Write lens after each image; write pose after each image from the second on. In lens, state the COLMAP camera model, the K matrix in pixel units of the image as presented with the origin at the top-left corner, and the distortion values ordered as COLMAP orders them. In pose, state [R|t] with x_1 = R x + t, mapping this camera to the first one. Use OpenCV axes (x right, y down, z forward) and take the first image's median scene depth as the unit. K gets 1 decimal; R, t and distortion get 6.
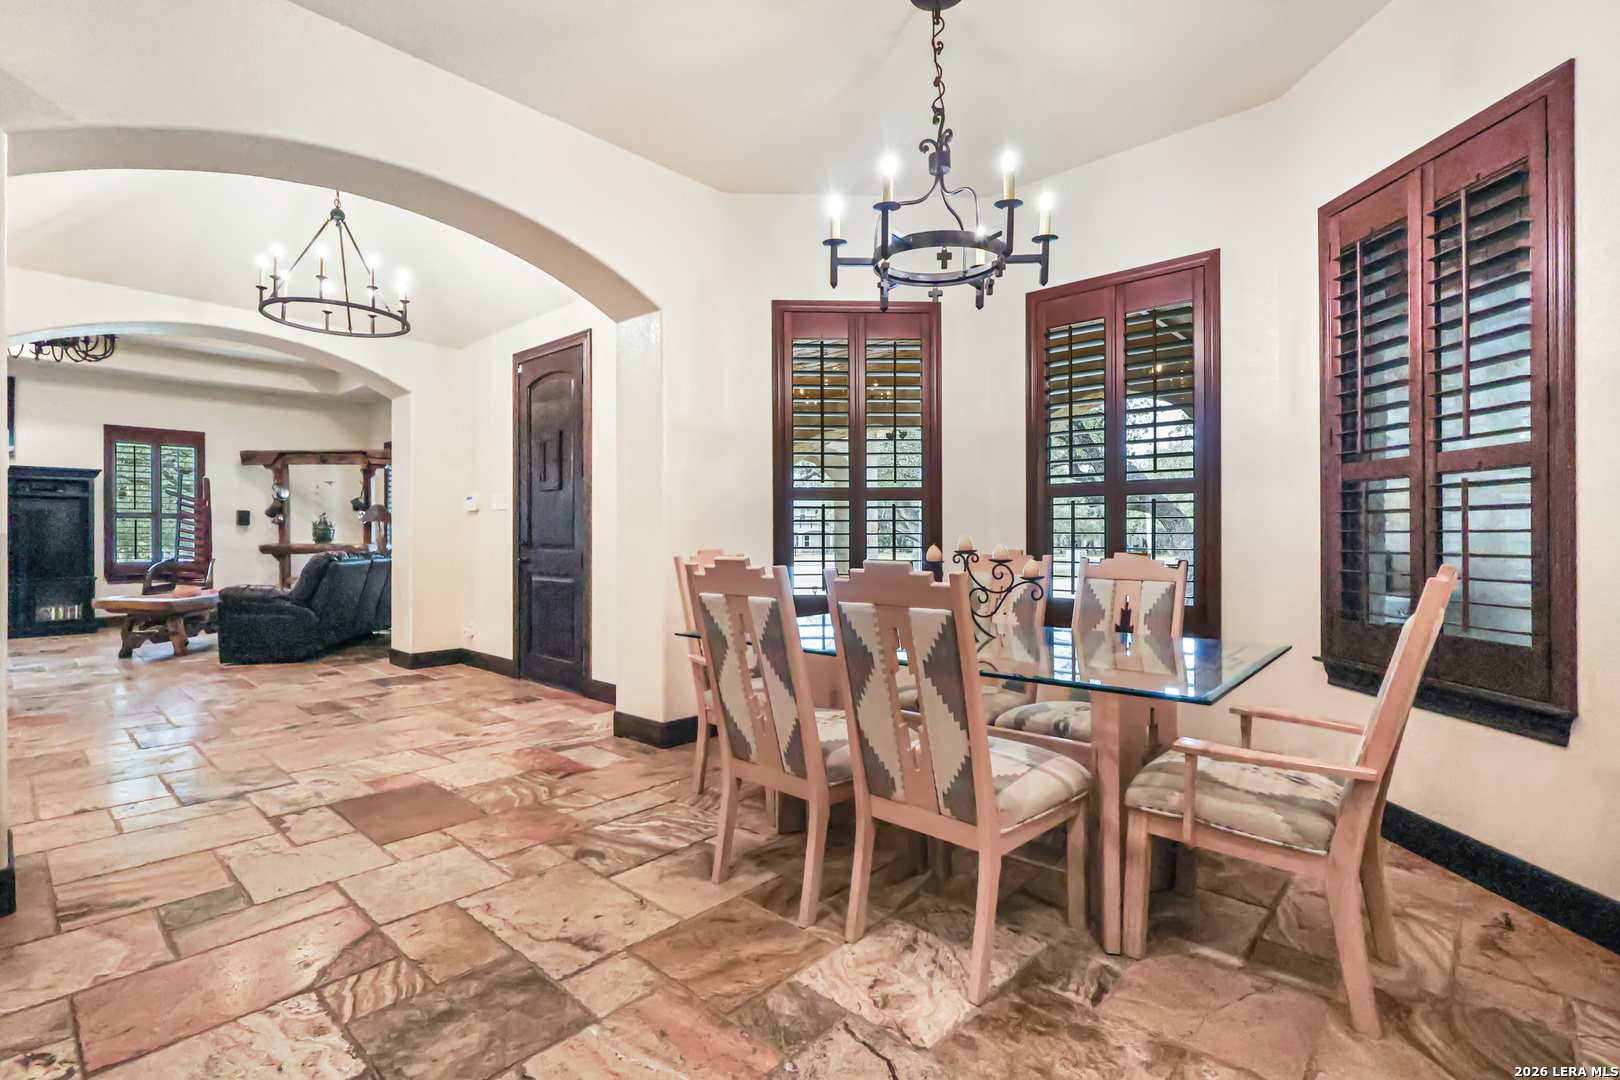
lens RADIAL K [[749.8, 0, 810.3], [0, 749.8, 536.2], [0, 0, 1]] dist [-0.004812, 0.001630]
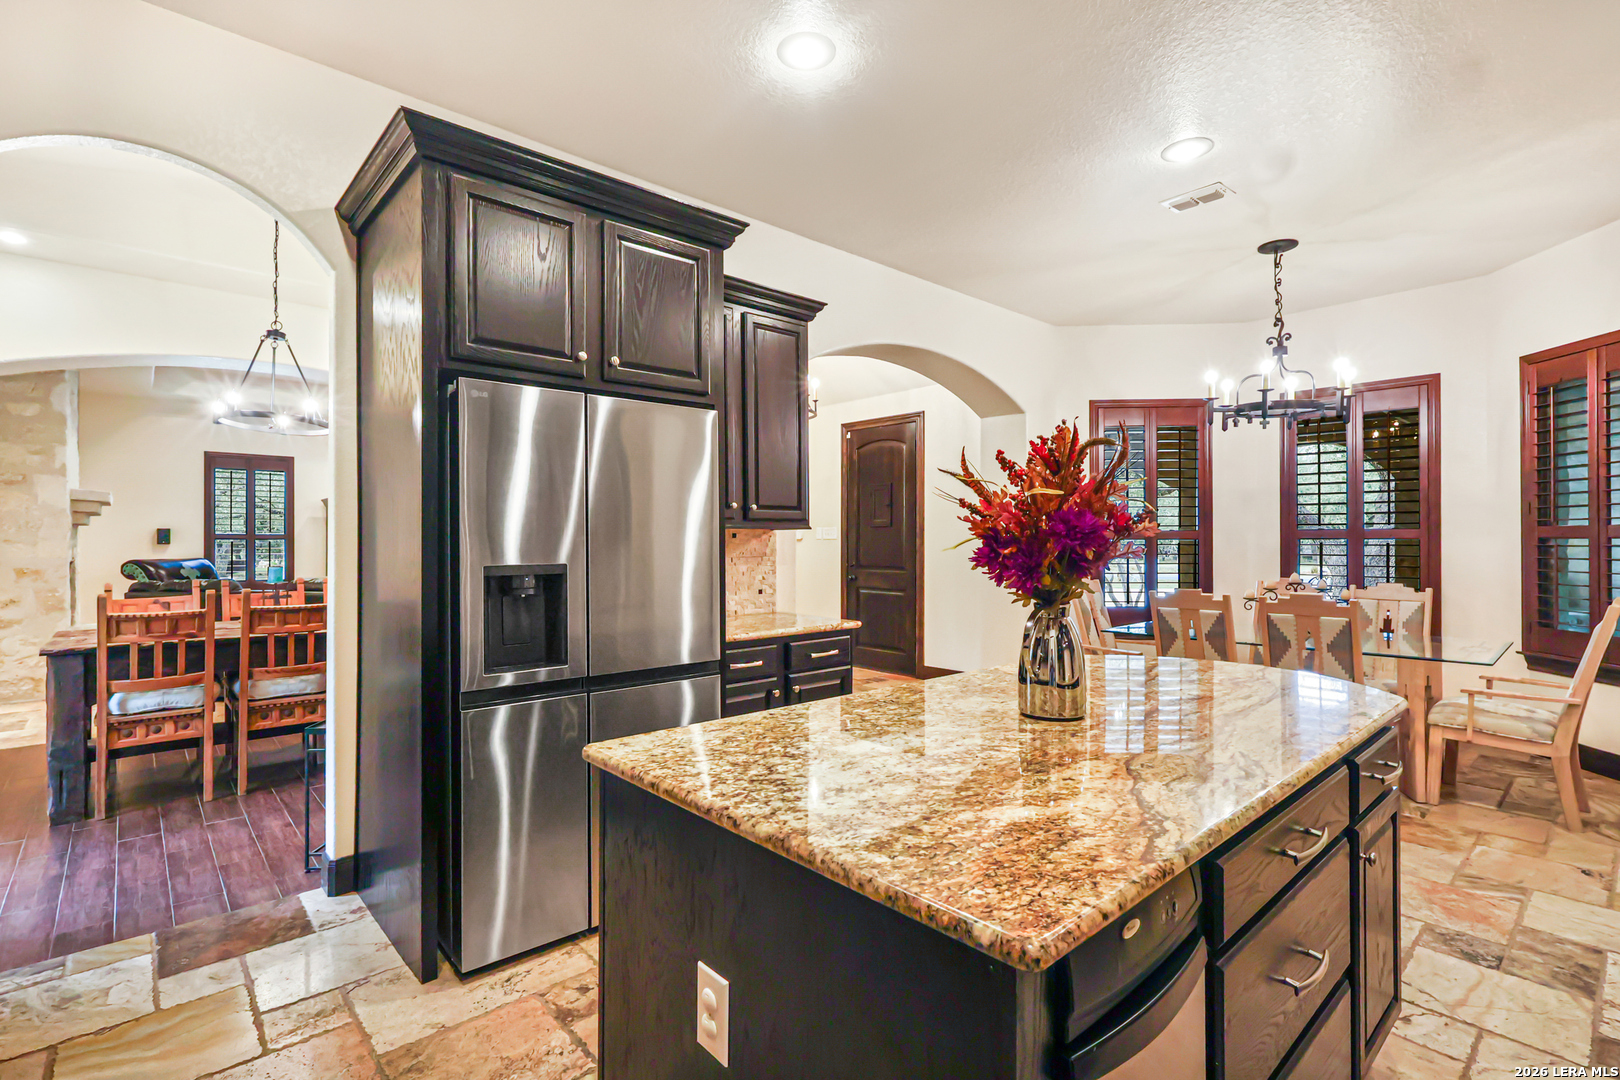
lens RADIAL K [[749.8, 0, 808.6], [0, 749.8, 539.3], [0, 0, 1]] dist [-0.004812, 0.001630]
pose [[0.994554, 0.000168, -0.104218, -0.685395], [-0.000193, 1.000000, -0.000231, -0.075184], [0.104218, 0.000250, 0.994554, -0.757805]]
